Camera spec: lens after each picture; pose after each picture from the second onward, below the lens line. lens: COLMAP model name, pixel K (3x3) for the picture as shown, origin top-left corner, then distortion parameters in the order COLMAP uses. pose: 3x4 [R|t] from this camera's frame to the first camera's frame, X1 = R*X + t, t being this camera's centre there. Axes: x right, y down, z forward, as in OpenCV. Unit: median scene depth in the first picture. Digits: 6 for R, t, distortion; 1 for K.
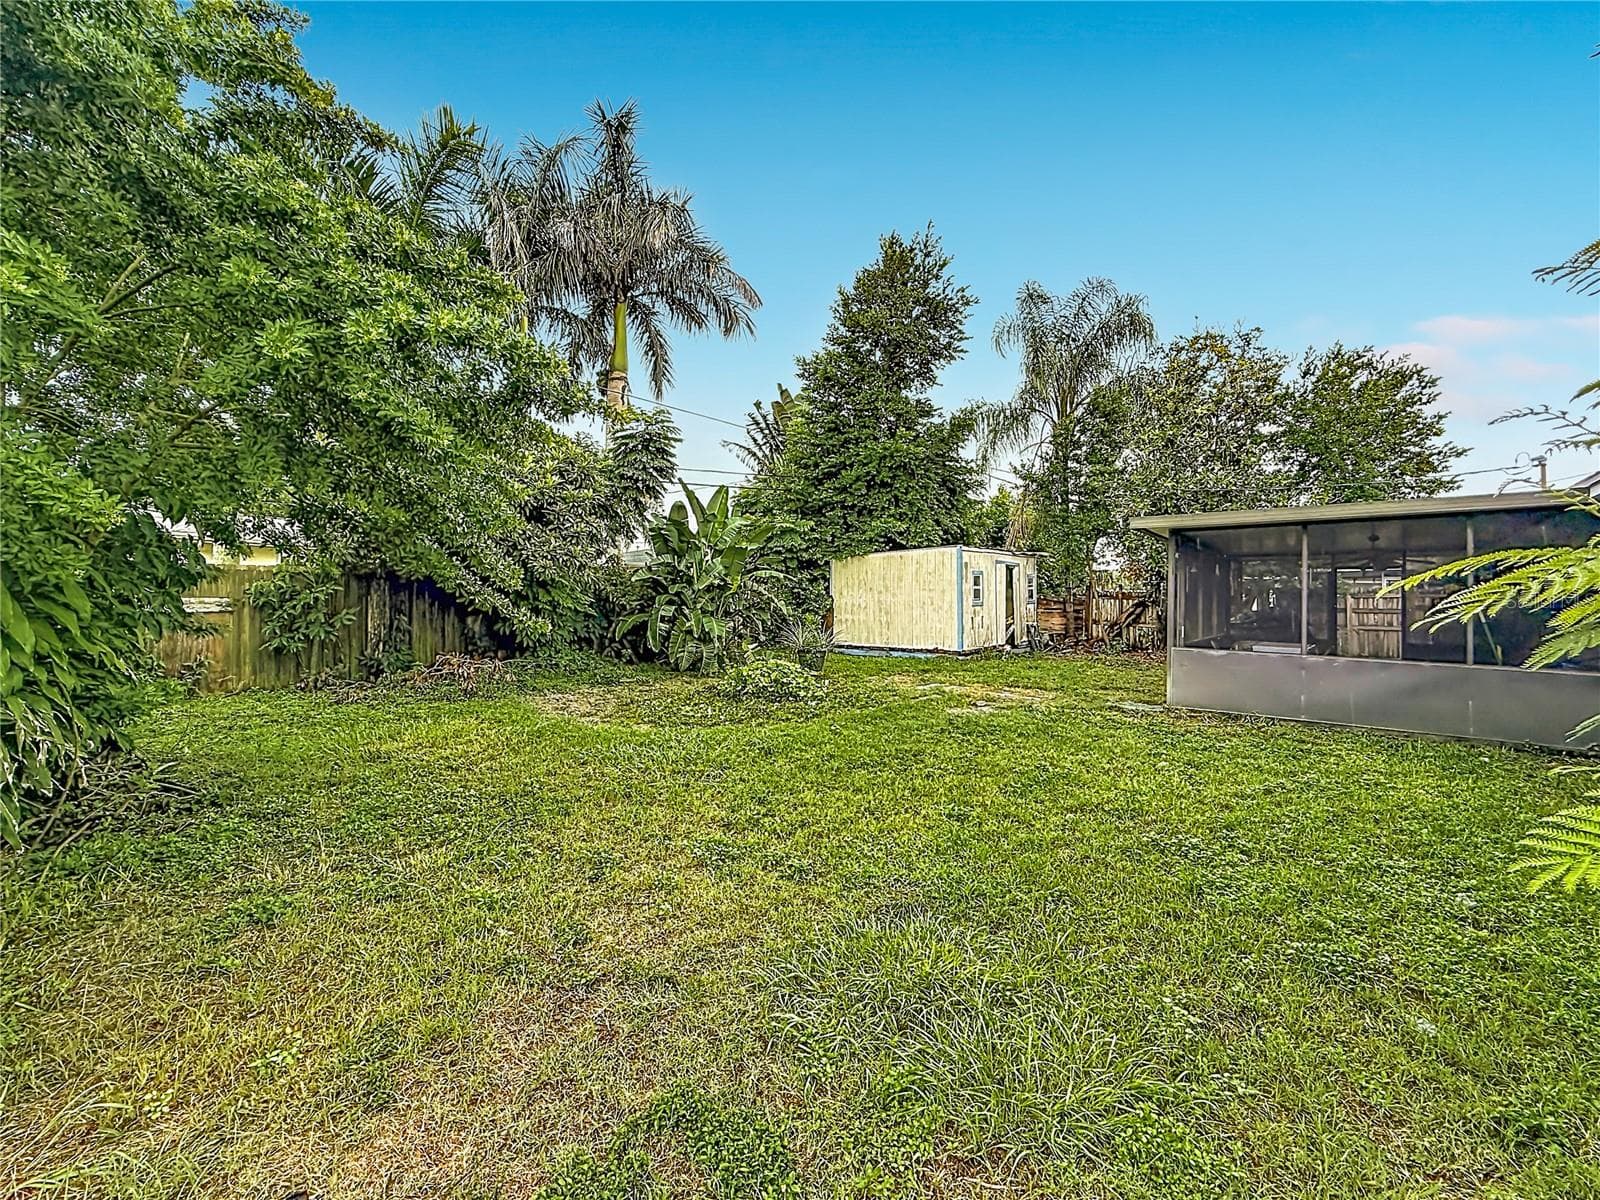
lens RADIAL K [[669.0, 0, 814.6], [0, 669.0, 608.2], [0, 0, 1]] dist [0.057286, 0.000059]
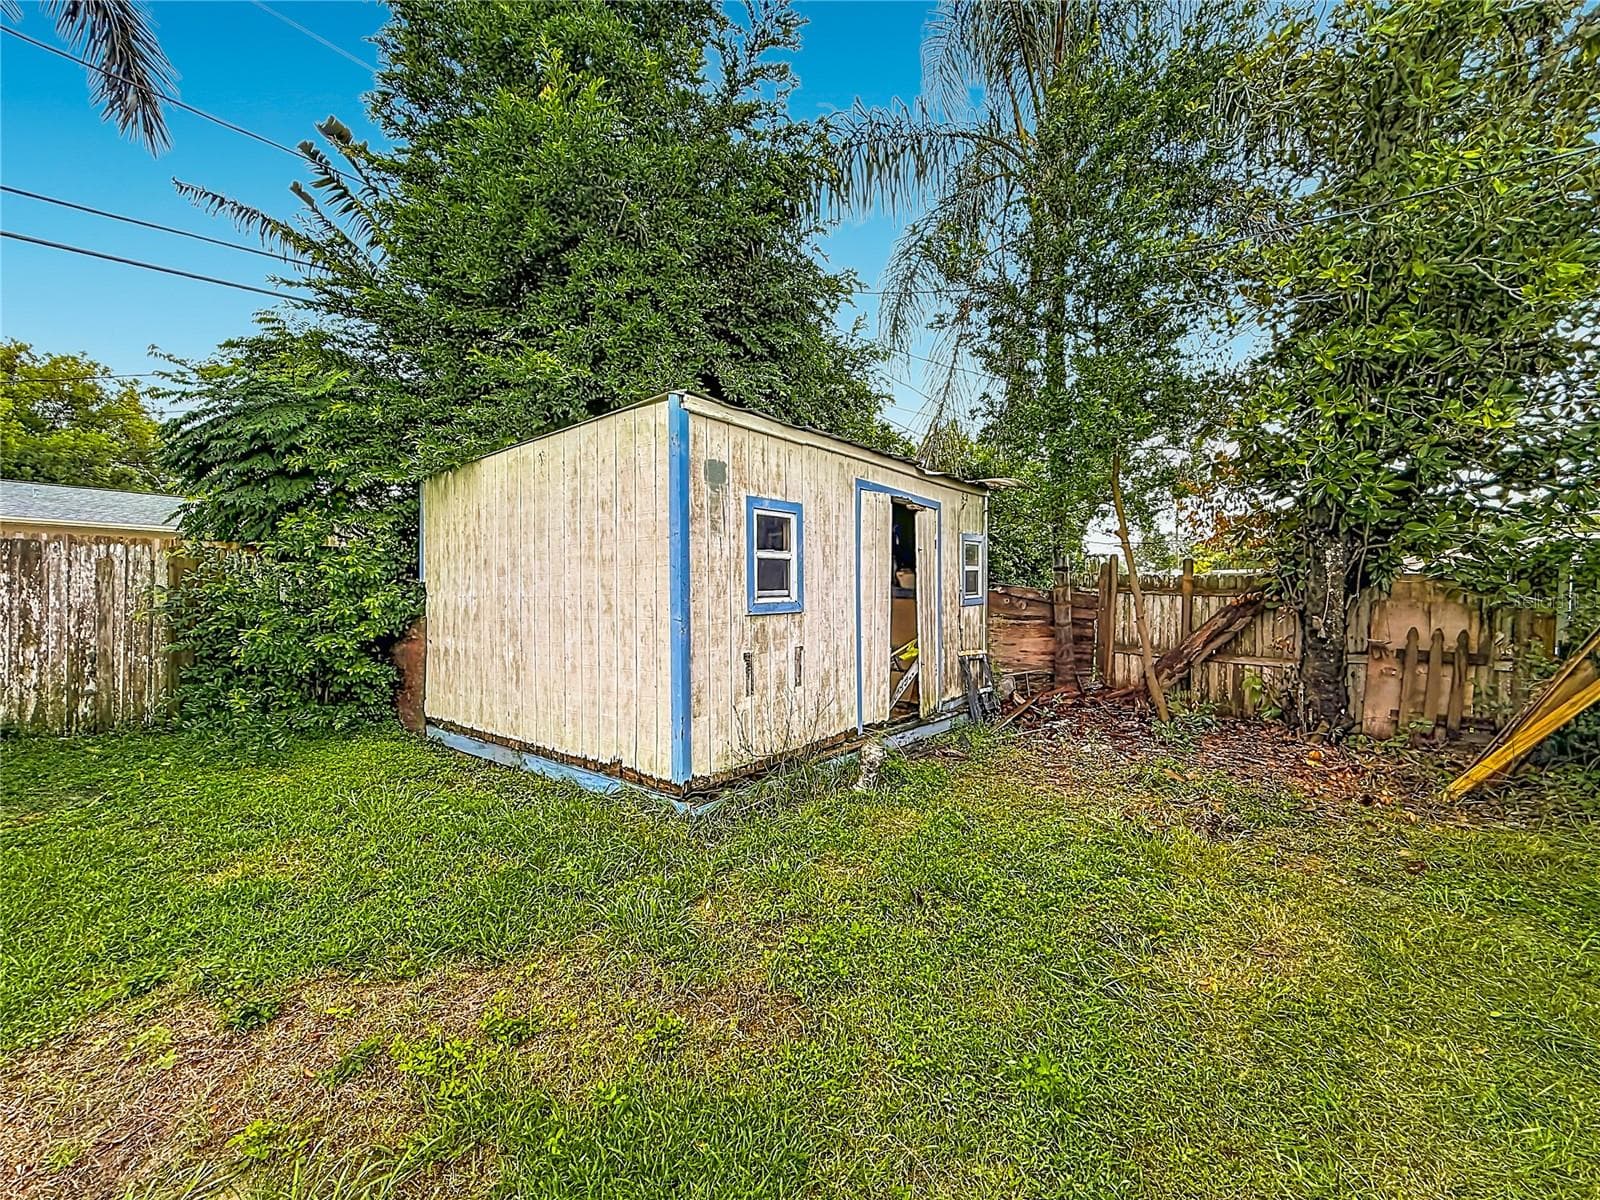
lens RADIAL K [[669.0, 0, 814.6], [0, 669.0, 608.2], [0, 0, 1]] dist [0.057286, 0.000059]
pose [[0.999742, 0.004293, 0.022300, 0.232942], [-0.004470, 0.999959, 0.007913, -0.008006], [-0.022265, -0.008011, 0.999720, 0.636043]]
